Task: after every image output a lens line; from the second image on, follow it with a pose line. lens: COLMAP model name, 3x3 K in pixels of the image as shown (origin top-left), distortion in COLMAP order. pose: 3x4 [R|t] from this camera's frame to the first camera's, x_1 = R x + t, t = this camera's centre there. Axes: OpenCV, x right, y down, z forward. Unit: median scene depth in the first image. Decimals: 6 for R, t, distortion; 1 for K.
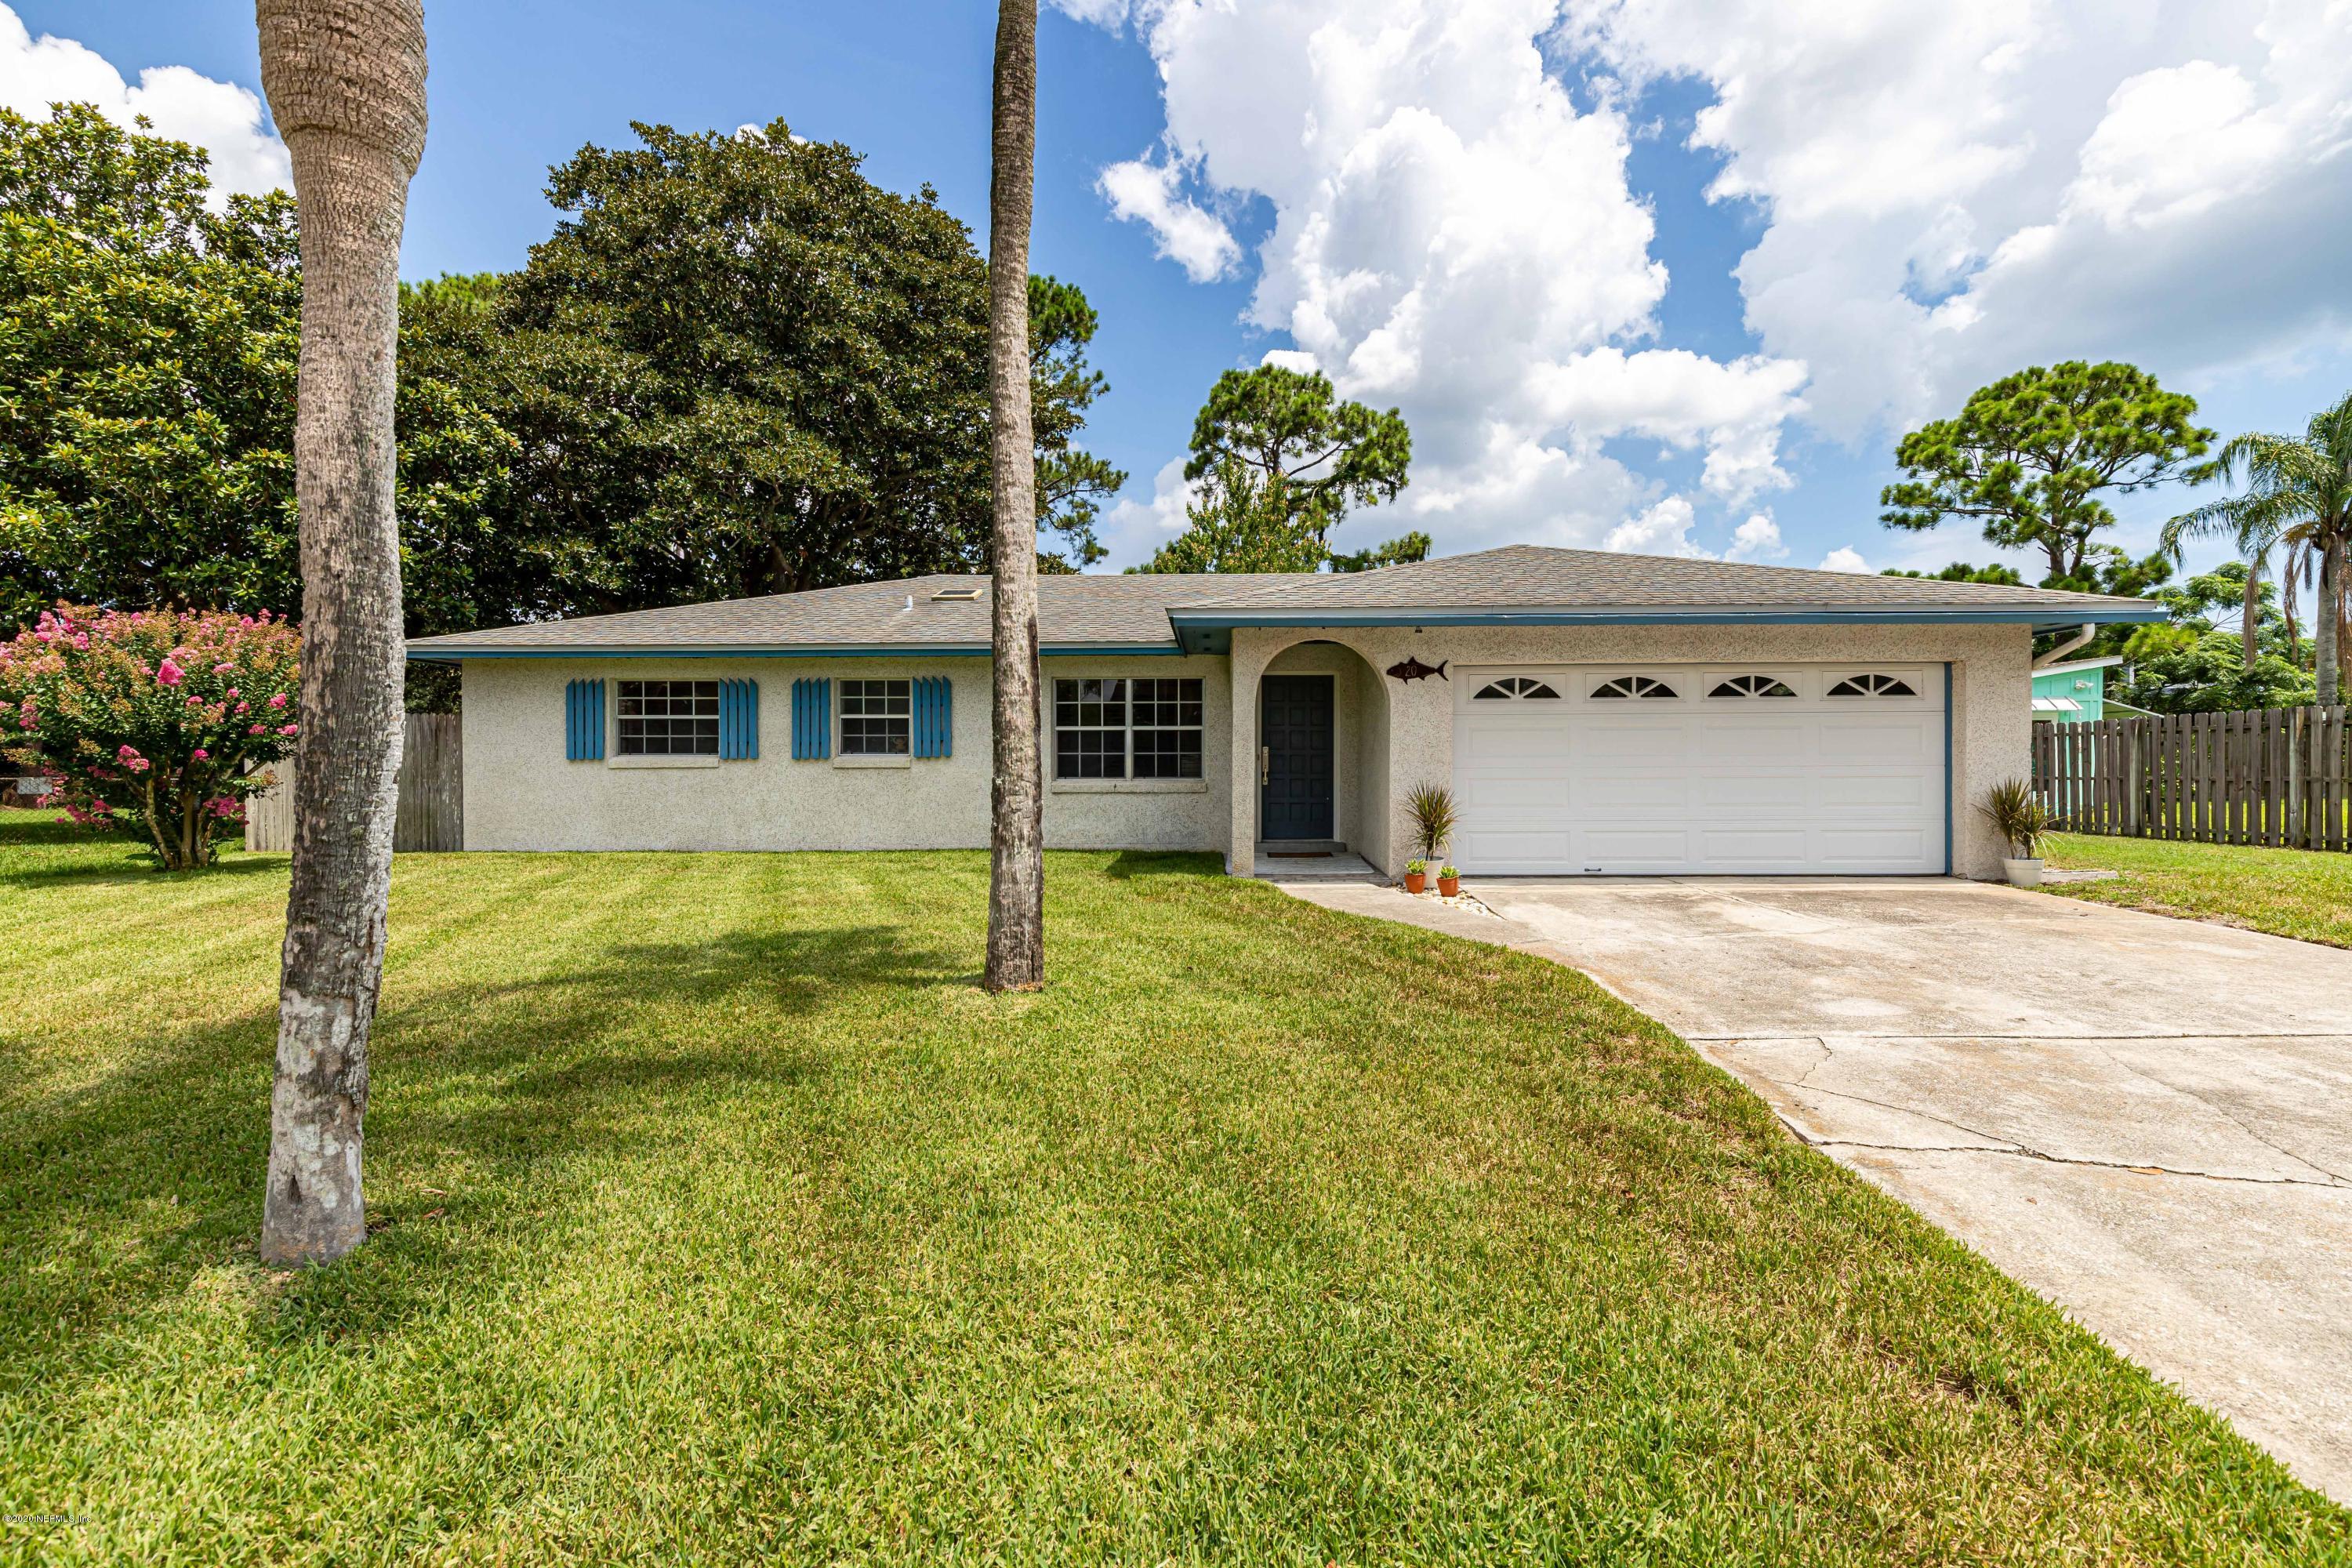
lens RADIAL K [[1054.7, 0, 1176.0], [0, 1054.7, 784.0], [0, 0, 1]] dist [0.008844, -0.005442]
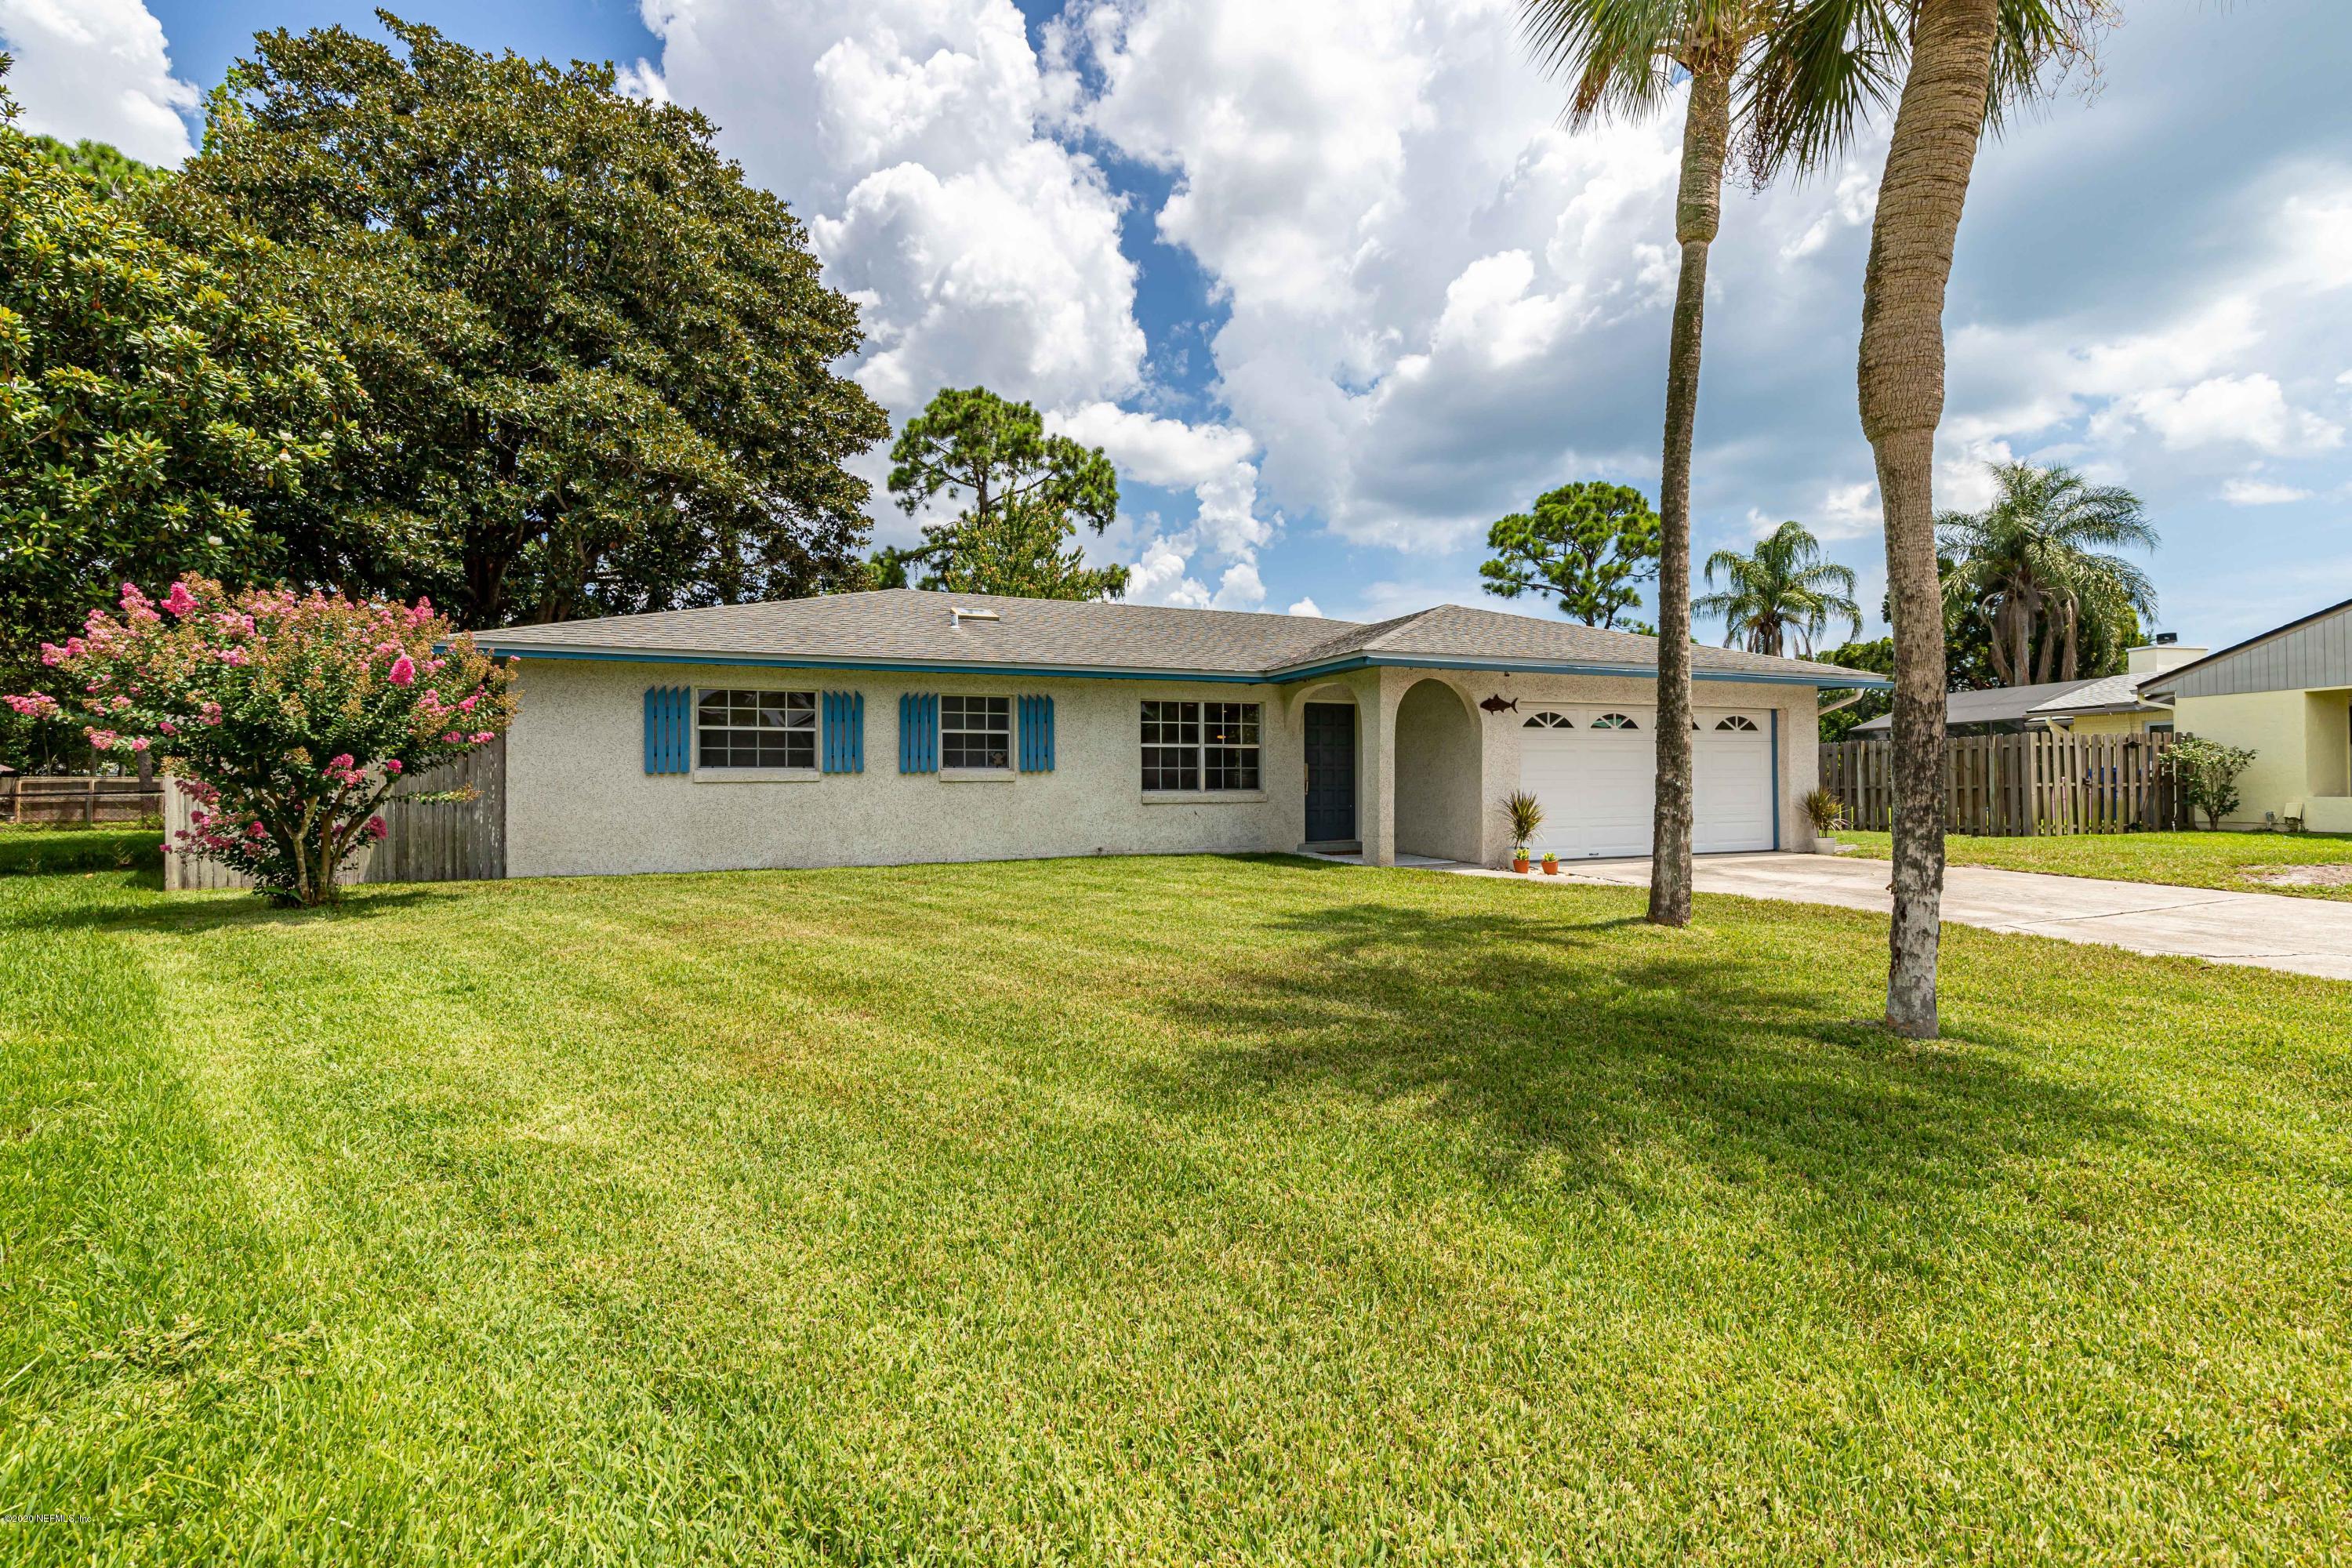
lens RADIAL K [[1078.0, 0, 1173.5], [0, 1078.0, 778.1], [0, 0, 1]] dist [0.000521, -0.000227]
pose [[0.909462, -0.000429, 0.415788, -0.545579], [0.010309, 0.999715, -0.021516, 0.005886], [-0.415660, 0.023855, 0.909207, -0.033381]]
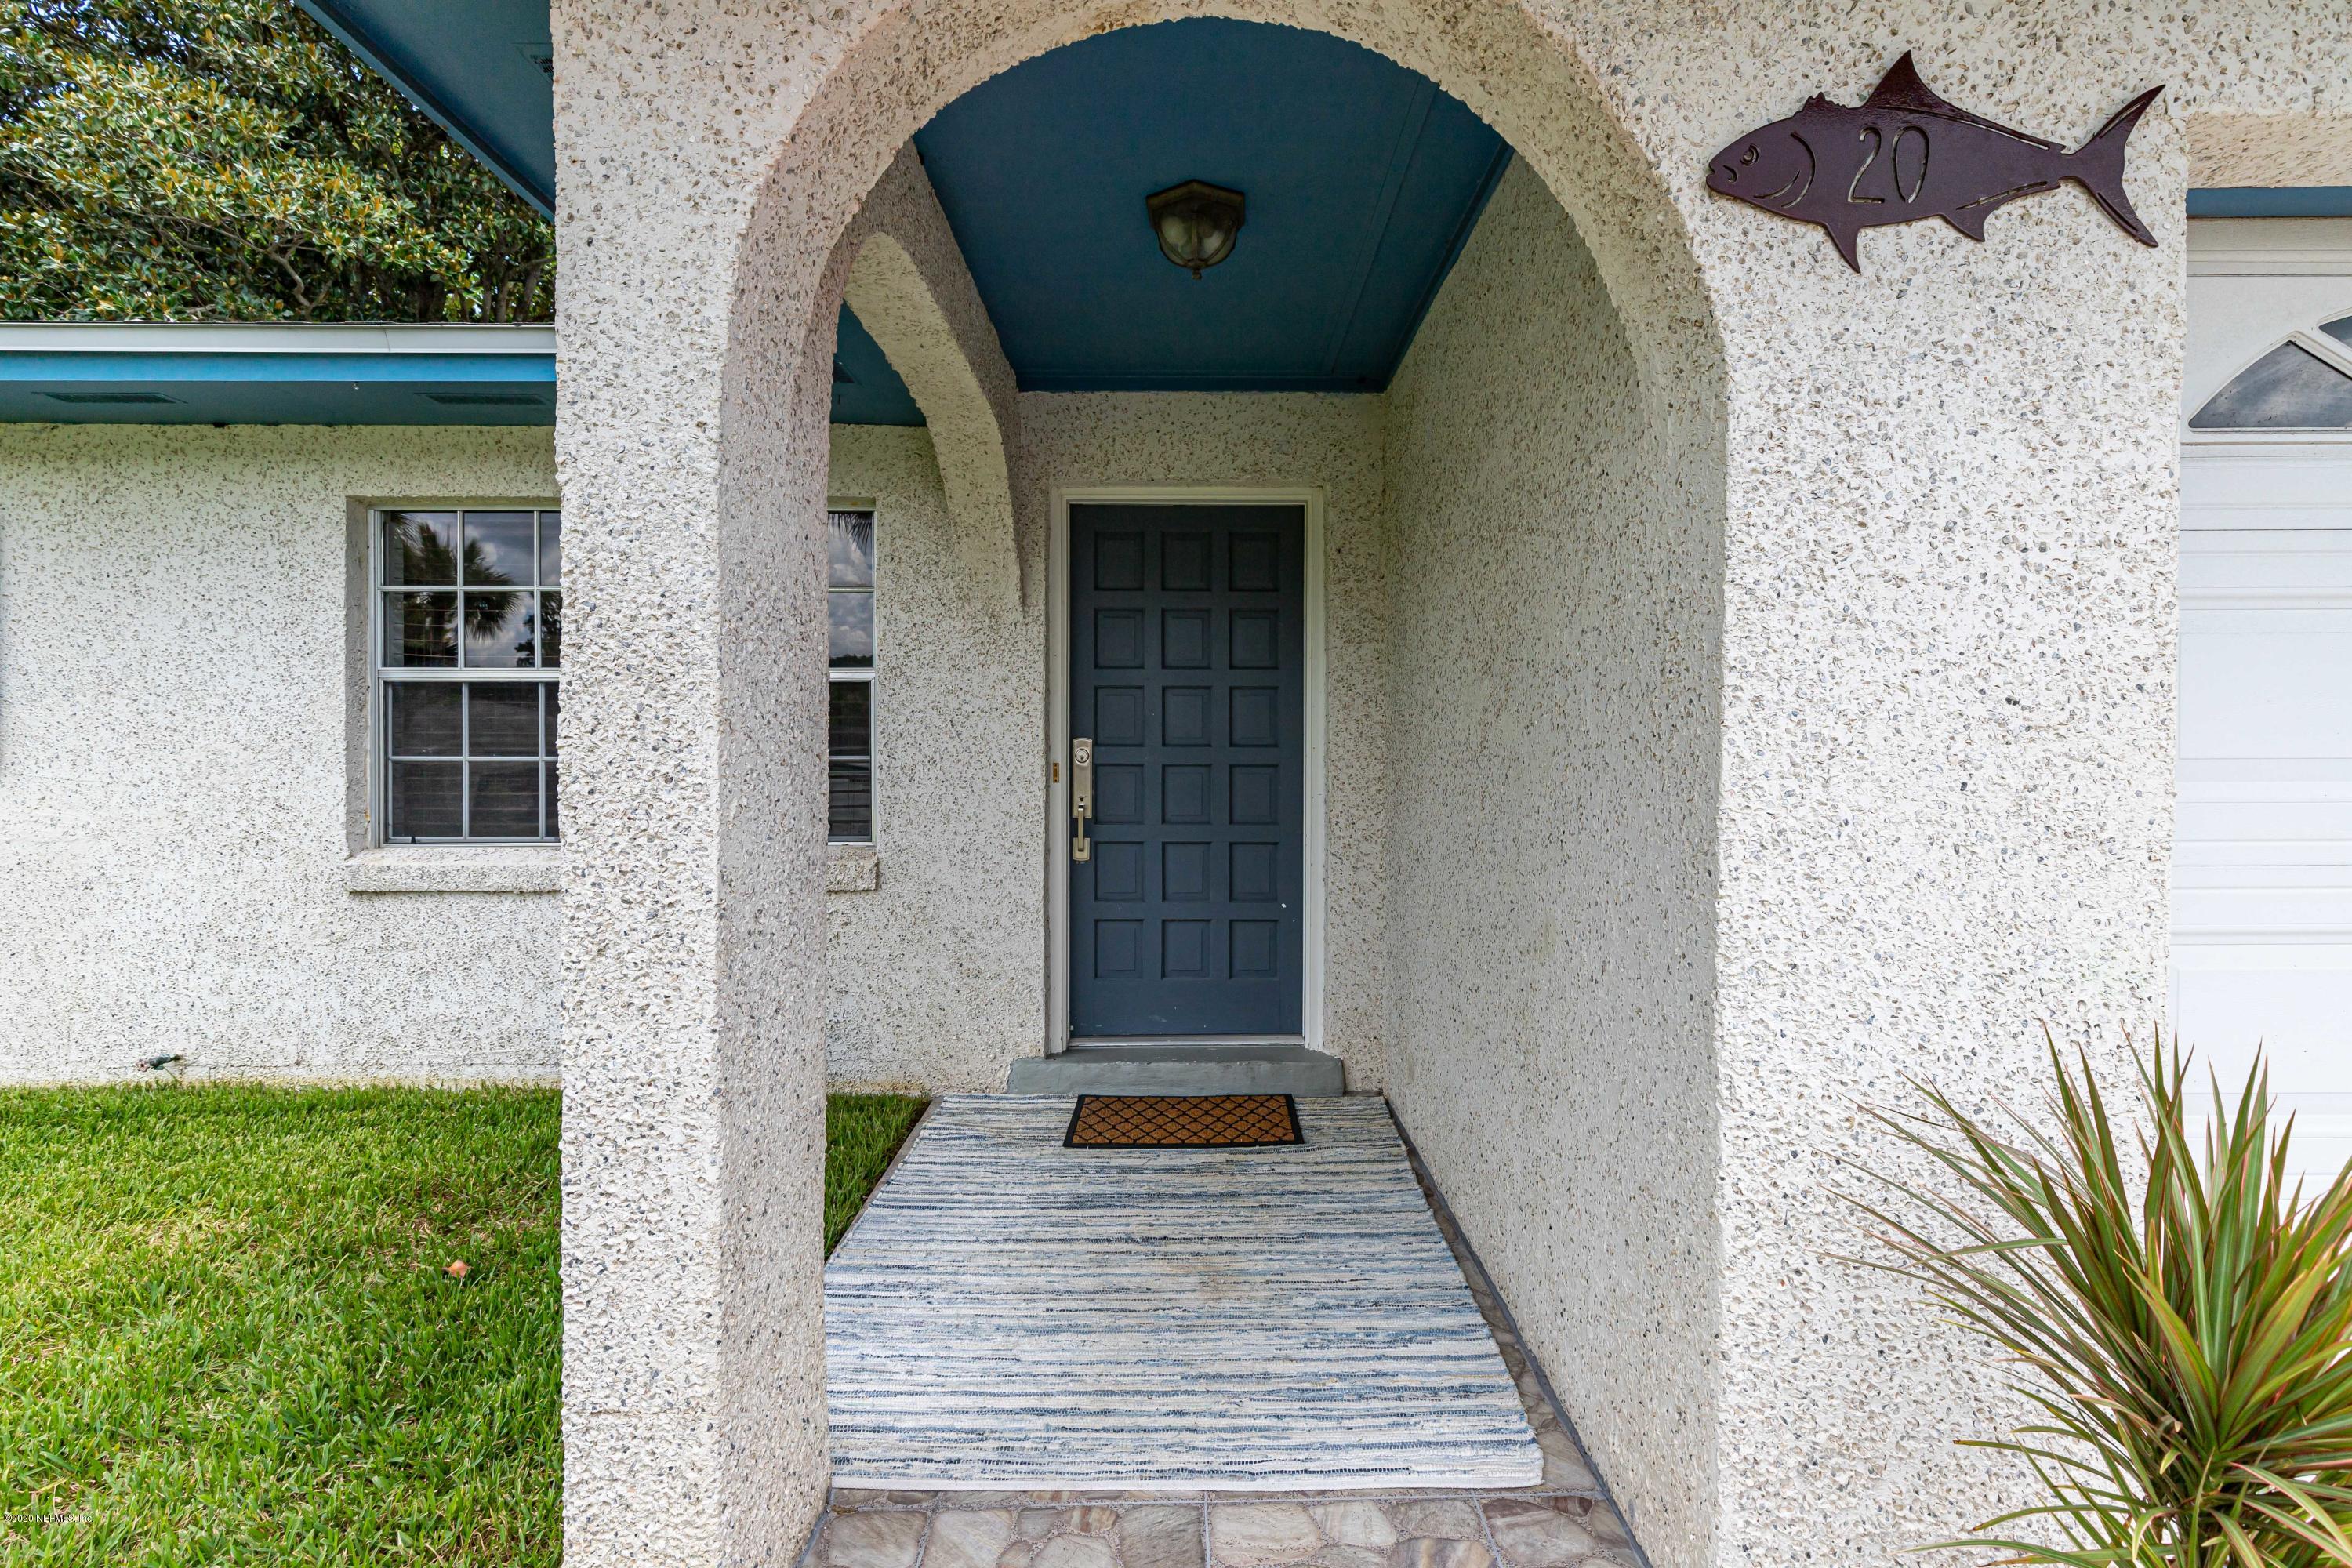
lens RADIAL K [[1078.0, 0, 1173.5], [0, 1078.0, 778.1], [0, 0, 1]] dist [0.000521, -0.000227]
pose [[0.999432, 0.002261, 0.033636, 0.100655], [-0.002139, 0.999991, -0.003663, -0.022622], [-0.033644, 0.003589, 0.999427, 0.683176]]
